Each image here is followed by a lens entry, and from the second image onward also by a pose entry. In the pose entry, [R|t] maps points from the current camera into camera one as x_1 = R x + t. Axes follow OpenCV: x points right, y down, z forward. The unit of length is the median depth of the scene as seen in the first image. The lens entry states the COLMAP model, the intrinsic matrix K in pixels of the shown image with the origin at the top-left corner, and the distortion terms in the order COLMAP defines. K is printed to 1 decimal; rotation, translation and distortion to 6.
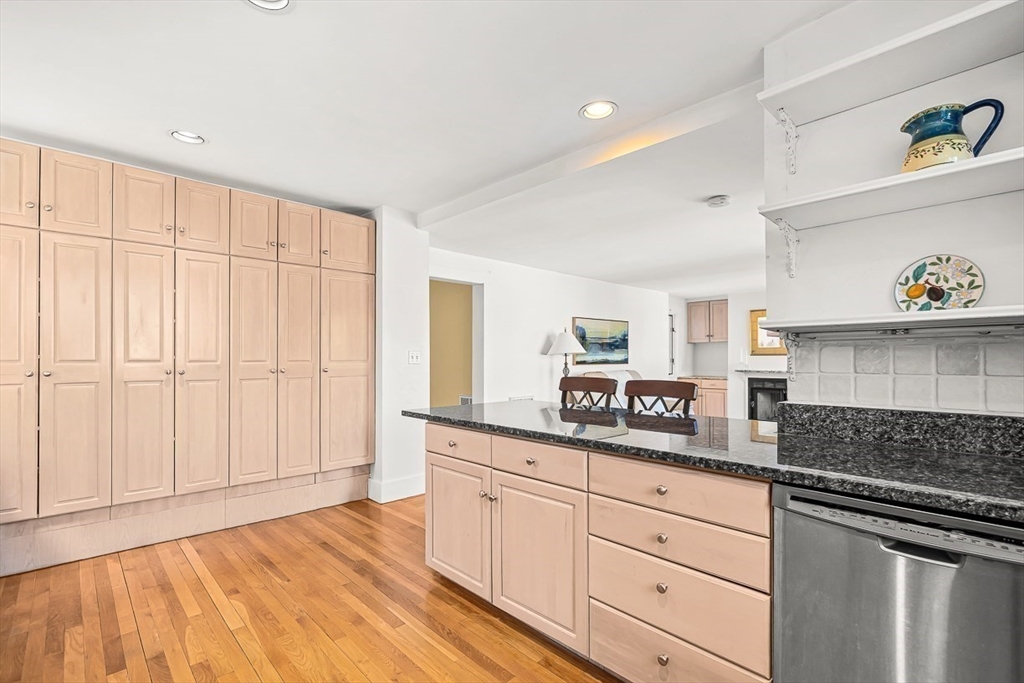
lens RADIAL K [[469.1, 0, 508.3], [0, 469.1, 354.1], [0, 0, 1]] dist [0.001415, 0.000226]
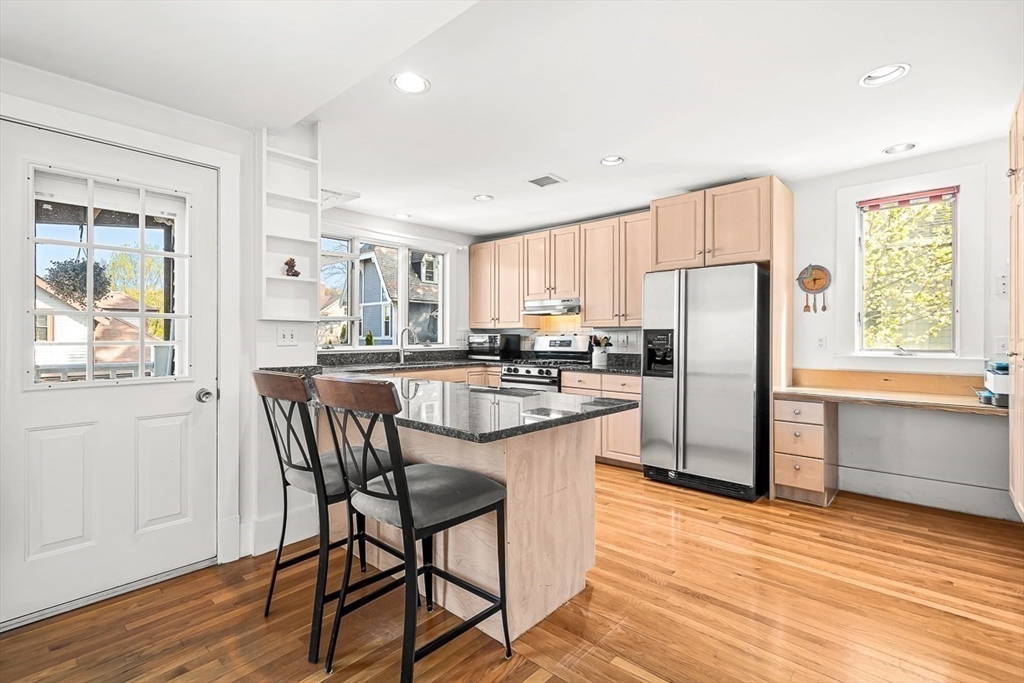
lens RADIAL K [[466.4, 0, 506.4], [0, 466.4, 337.8], [0, 0, 1]] dist [-0.000660, -0.000256]
pose [[-0.997396, 0.004023, -0.072011, 0.059762], [0.004548, 0.999964, -0.007121, 0.022745], [0.071979, -0.007430, -0.997378, 2.185120]]
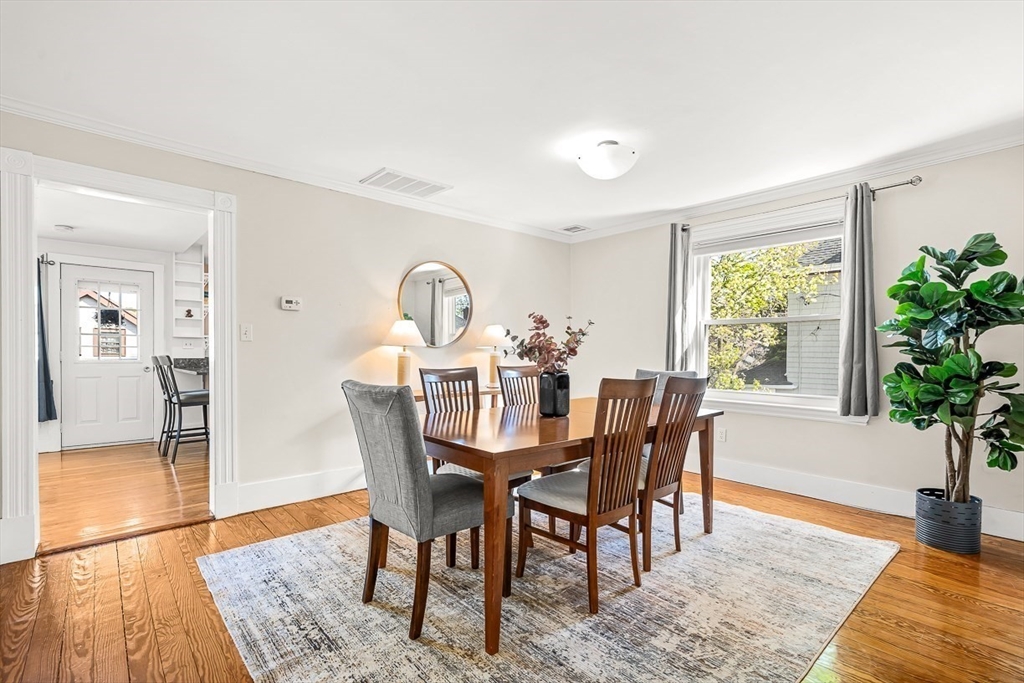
lens RADIAL K [[469.1, 0, 508.3], [0, 469.1, 354.1], [0, 0, 1]] dist [0.001415, 0.000226]
pose [[-0.999402, 0.003335, 0.034427, -1.419804], [0.003275, 0.999993, -0.001806, 0.075948], [-0.034433, -0.001692, -0.999406, 3.593147]]
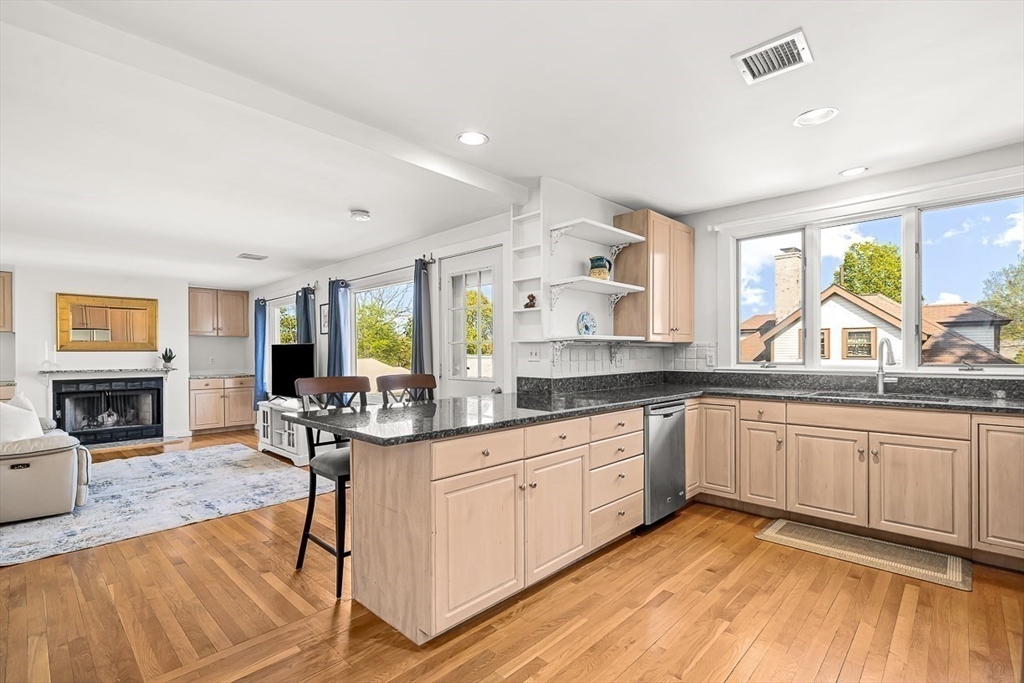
lens RADIAL K [[469.1, 0, 508.3], [0, 469.1, 354.1], [0, 0, 1]] dist [0.001415, 0.000226]
pose [[-0.046974, -0.001732, 0.998895, -1.065445], [-0.006504, 0.999978, 0.001428, 0.006169], [-0.998875, -0.006429, -0.046984, 1.070612]]
